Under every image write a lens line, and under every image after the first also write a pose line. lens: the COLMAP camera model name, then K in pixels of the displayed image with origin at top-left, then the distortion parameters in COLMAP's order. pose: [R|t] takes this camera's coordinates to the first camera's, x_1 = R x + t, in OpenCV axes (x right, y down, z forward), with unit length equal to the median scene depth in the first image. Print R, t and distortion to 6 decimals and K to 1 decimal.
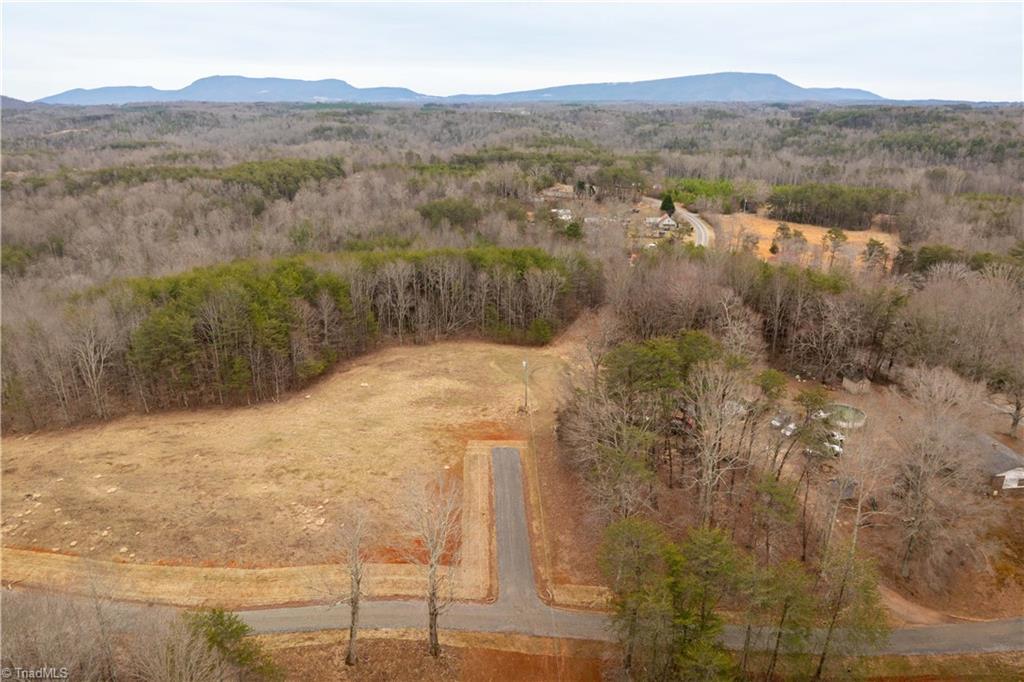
lens RADIAL K [[724.3, 0, 511.3], [0, 724.3, 336.0], [0, 0, 1]] dist [-0.032702, -0.005738]
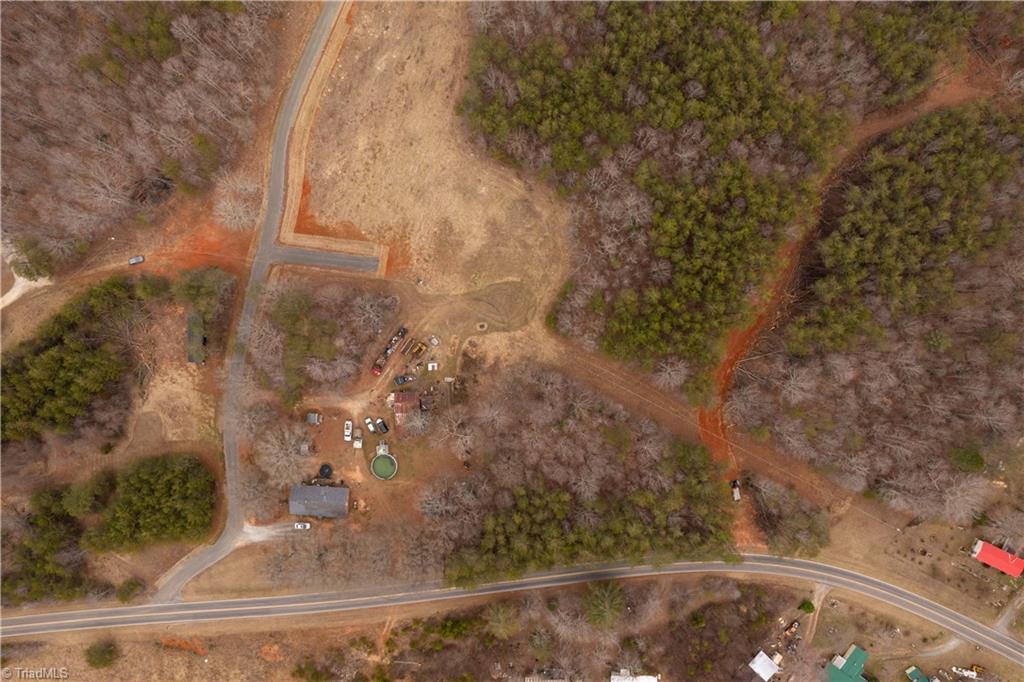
lens RADIAL K [[724.3, 0, 519.2], [0, 724.3, 346.6], [0, 0, 1]] dist [-0.032702, -0.005738]
pose [[-0.175778, 0.983856, 0.033593, 0.049338], [-0.300437, -0.086111, 0.949907, -1.199956], [0.937464, 0.156880, 0.310724, 0.541148]]
